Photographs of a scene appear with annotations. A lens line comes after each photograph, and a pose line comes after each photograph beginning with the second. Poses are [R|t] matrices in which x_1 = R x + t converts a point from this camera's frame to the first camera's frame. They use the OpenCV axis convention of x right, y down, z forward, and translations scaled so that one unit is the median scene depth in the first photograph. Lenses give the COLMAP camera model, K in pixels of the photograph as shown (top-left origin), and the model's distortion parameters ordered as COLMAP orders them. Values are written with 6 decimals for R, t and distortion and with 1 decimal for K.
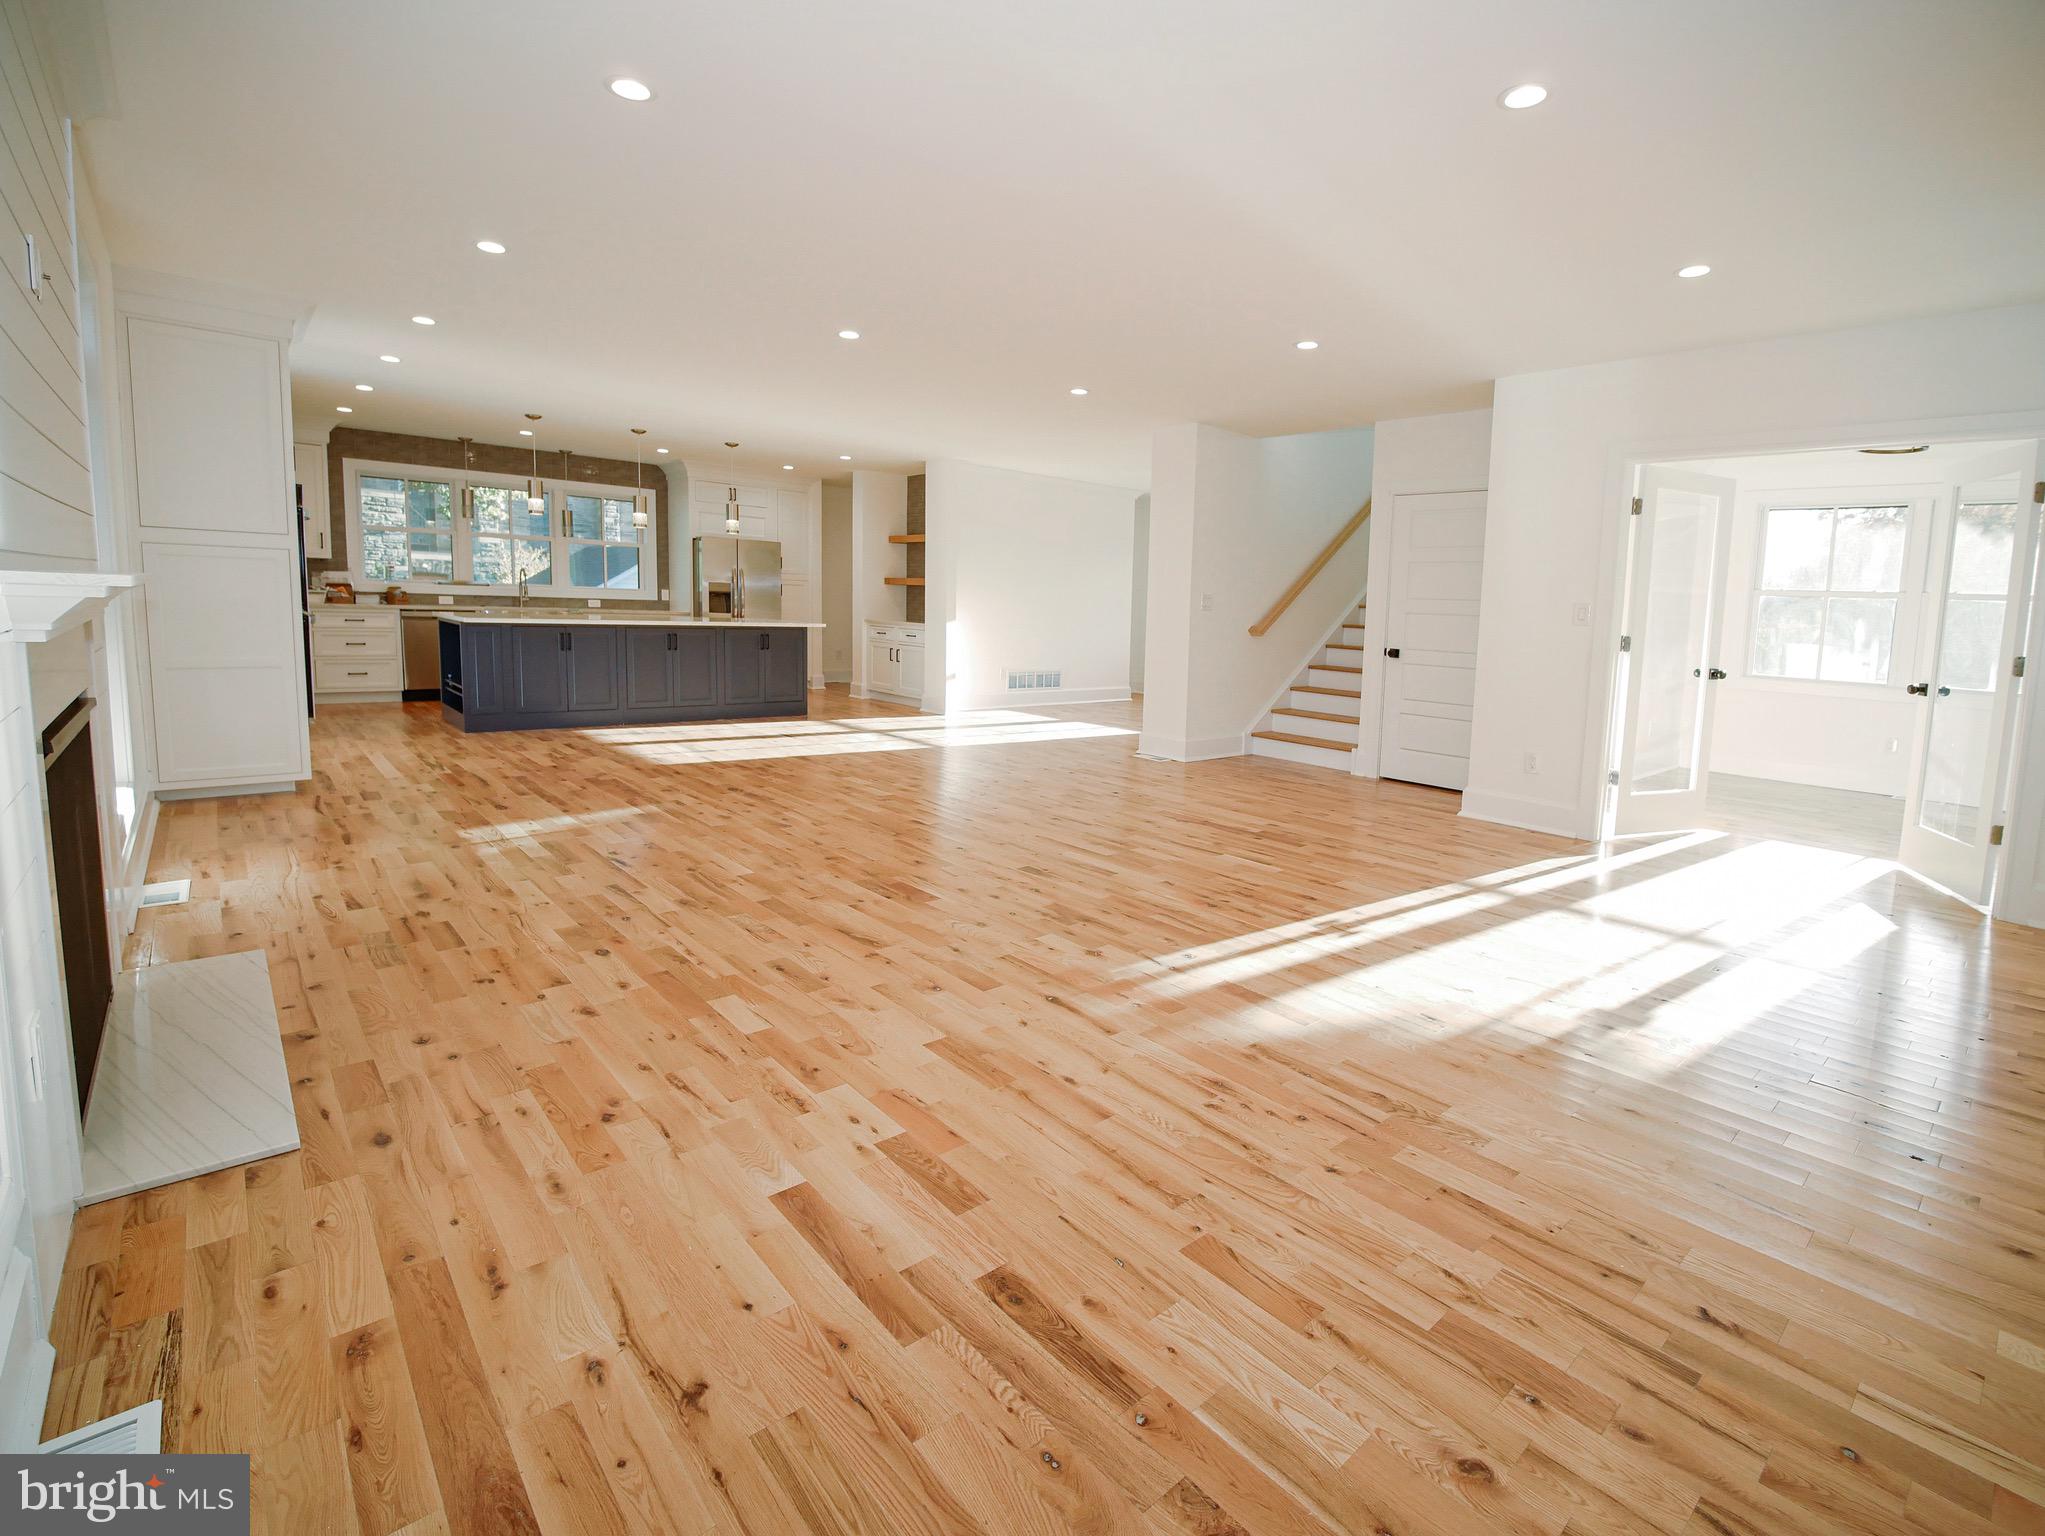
lens RADIAL K [[938.3, 0, 1026.0], [0, 938.3, 696.7], [0, 0, 1]] dist [-0.019894, -0.001188]
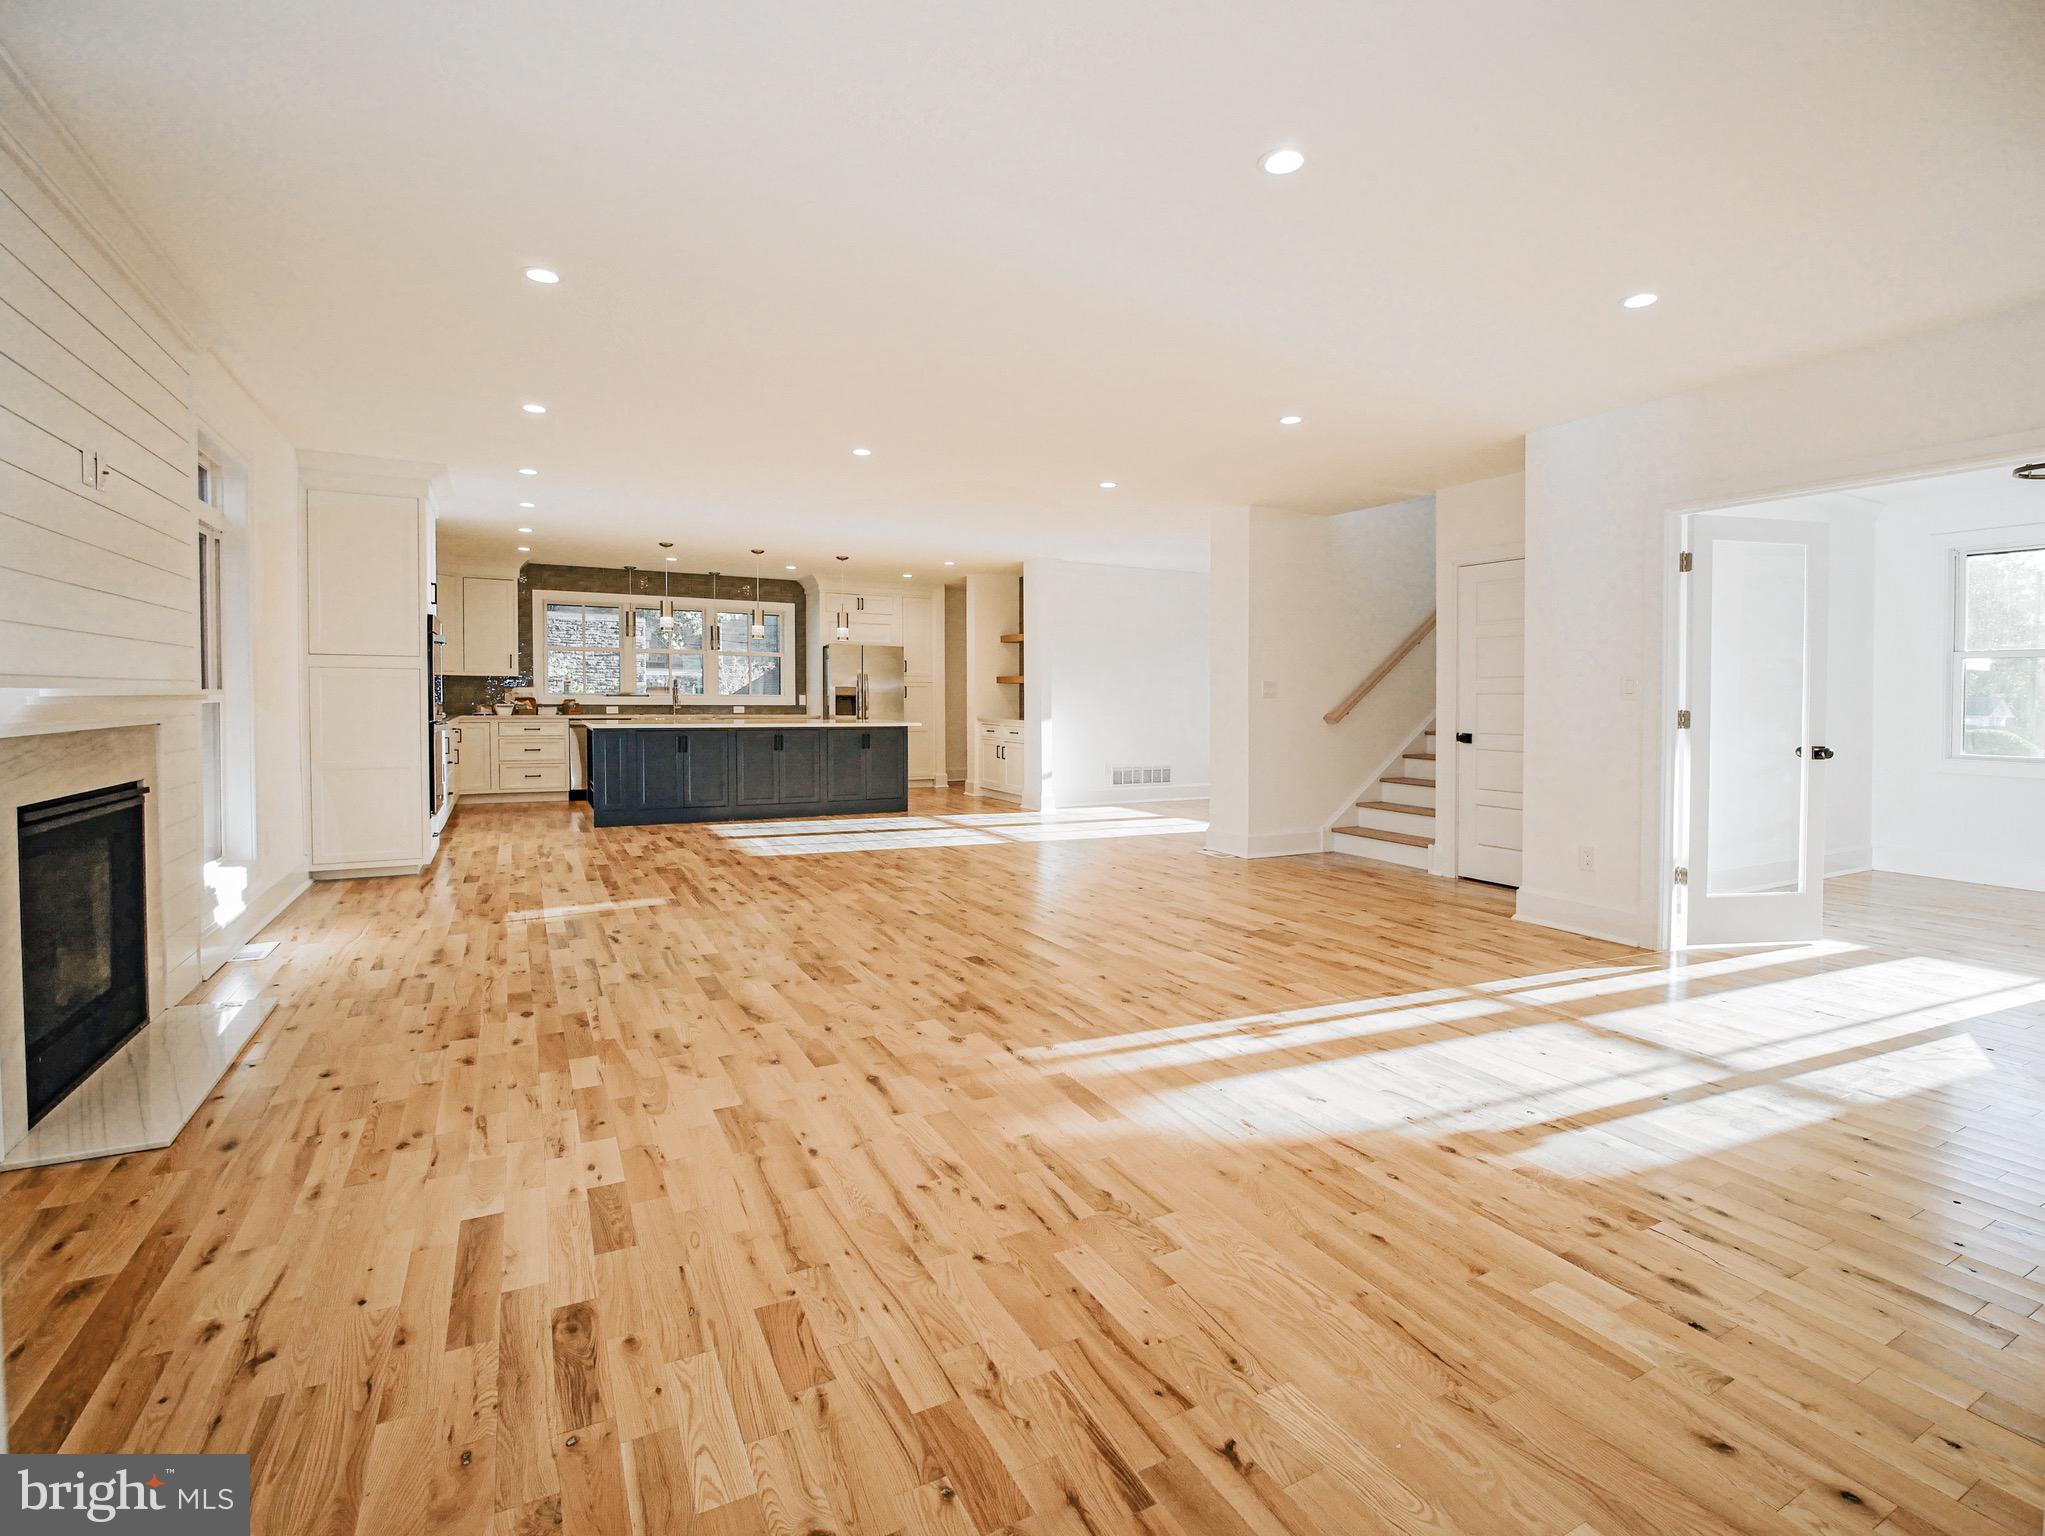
lens RADIAL K [[938.3, 0, 979.8], [0, 938.3, 718.8], [0, 0, 1]] dist [-0.019894, -0.001188]
pose [[0.961754, -0.024777, -0.272790, 0.465601], [0.002430, 0.996633, -0.081955, 0.016973], [0.273902, 0.078158, 0.958577, 0.013132]]
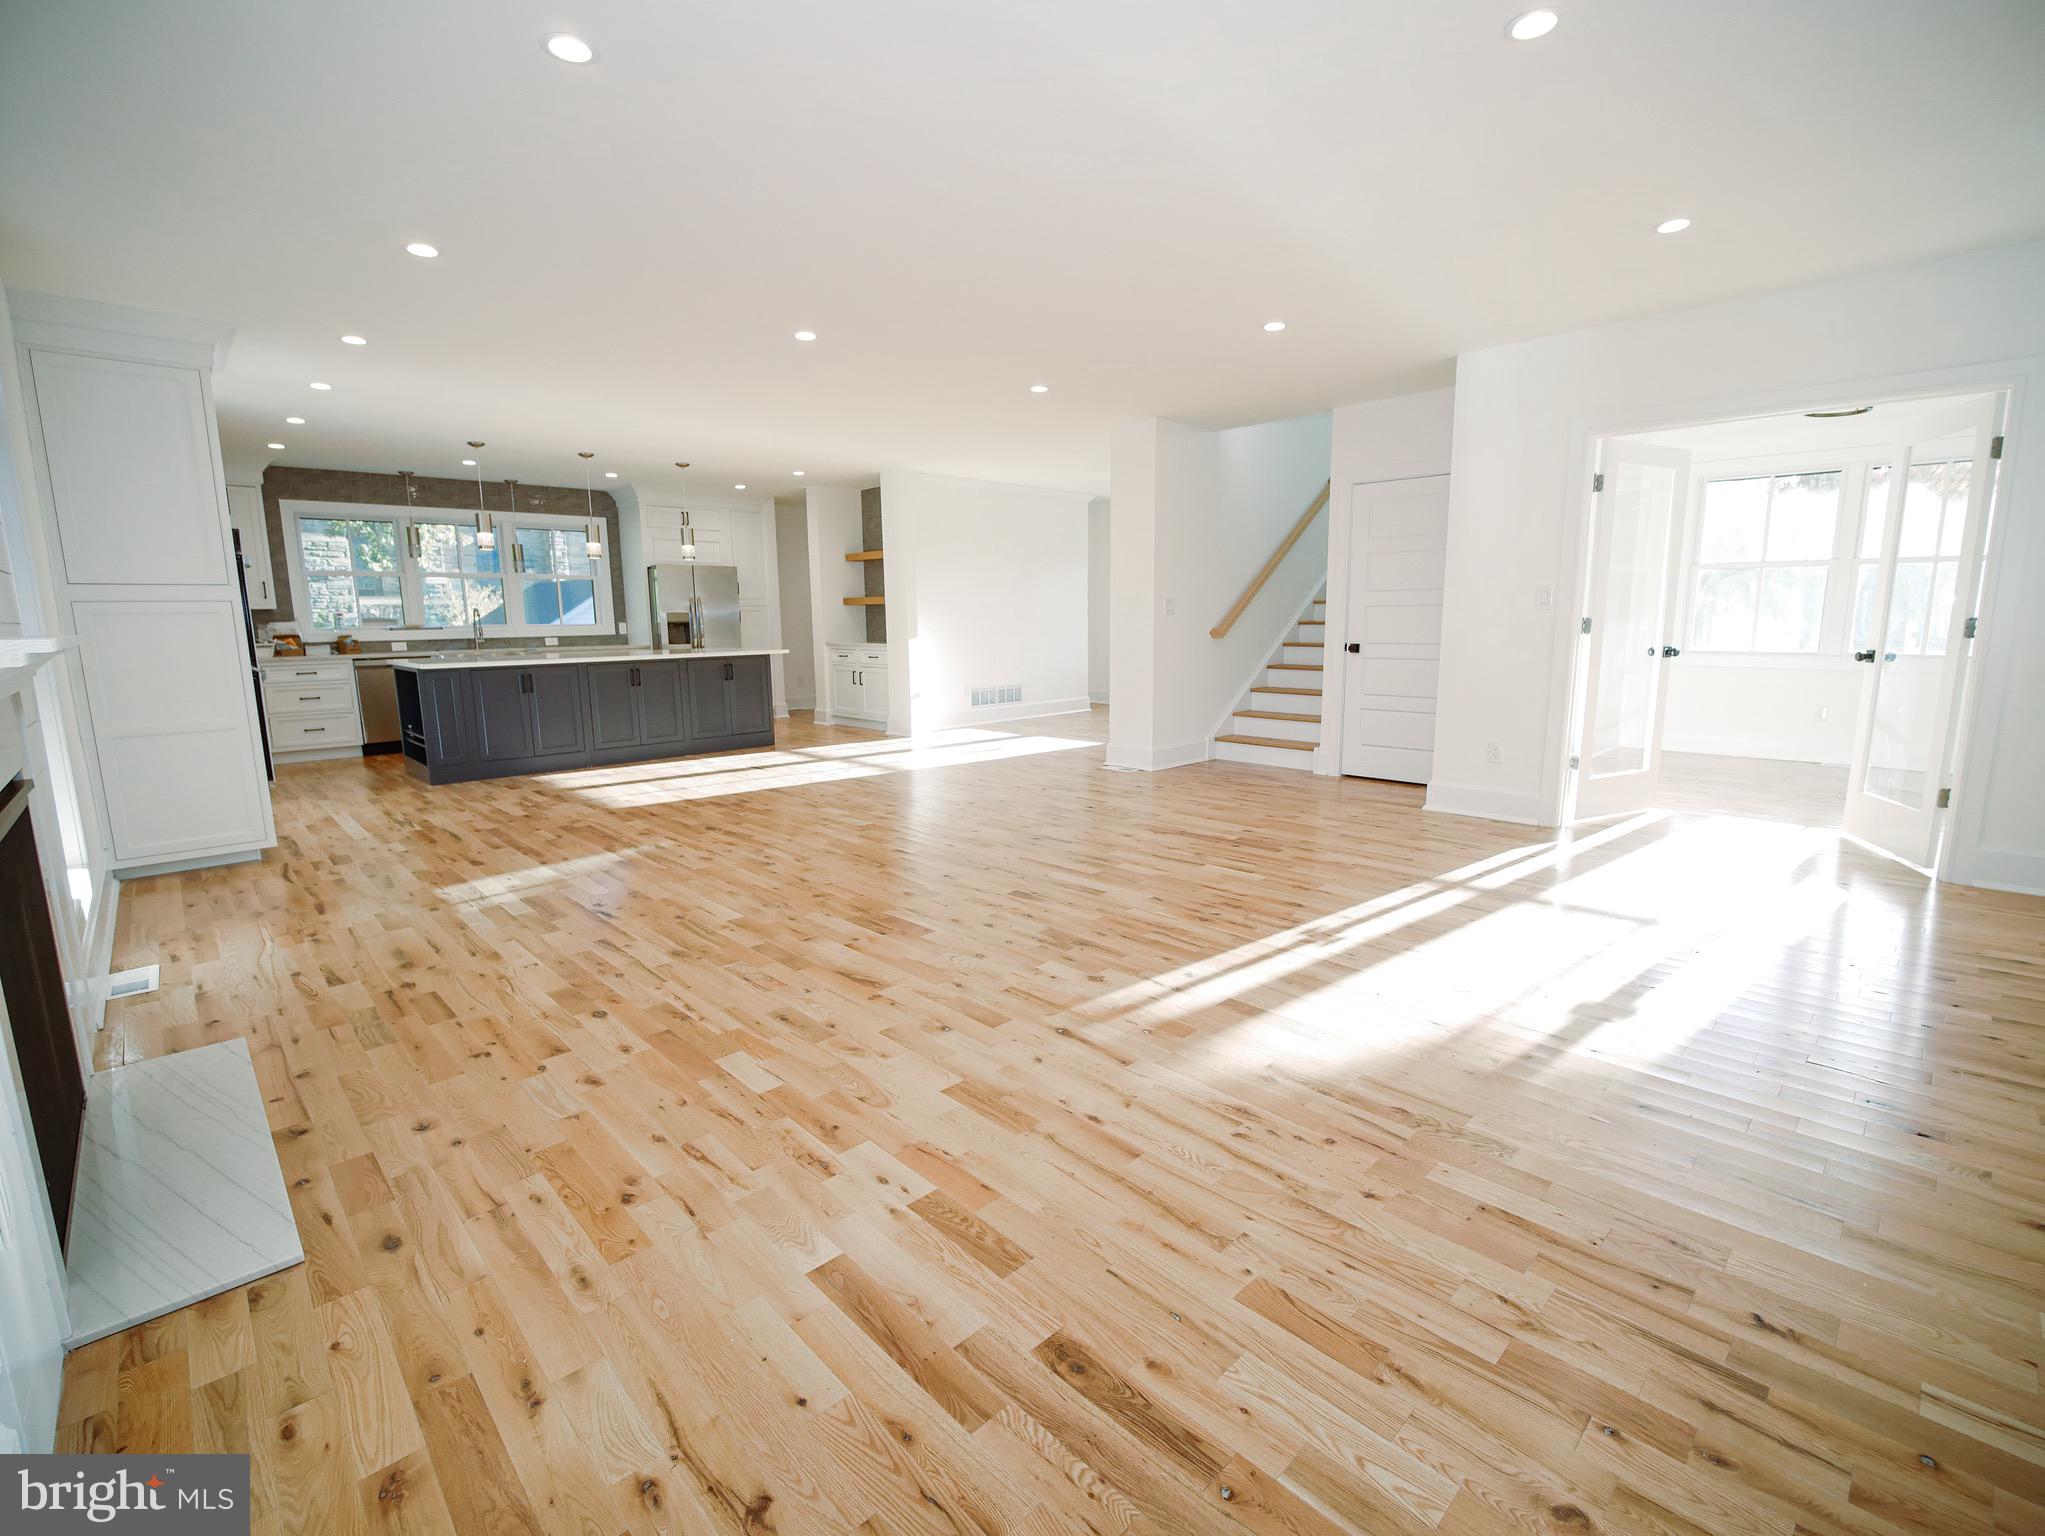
lens RADIAL K [[938.3, 0, 969.5], [0, 938.3, 764.7], [0, 0, 1]] dist [-0.019894, -0.001188]
pose [[0.998570, -0.052475, -0.010170, -0.040705], [0.052969, 0.996984, 0.056718, -0.008482], [0.007163, -0.057175, 0.998338, 0.051764]]
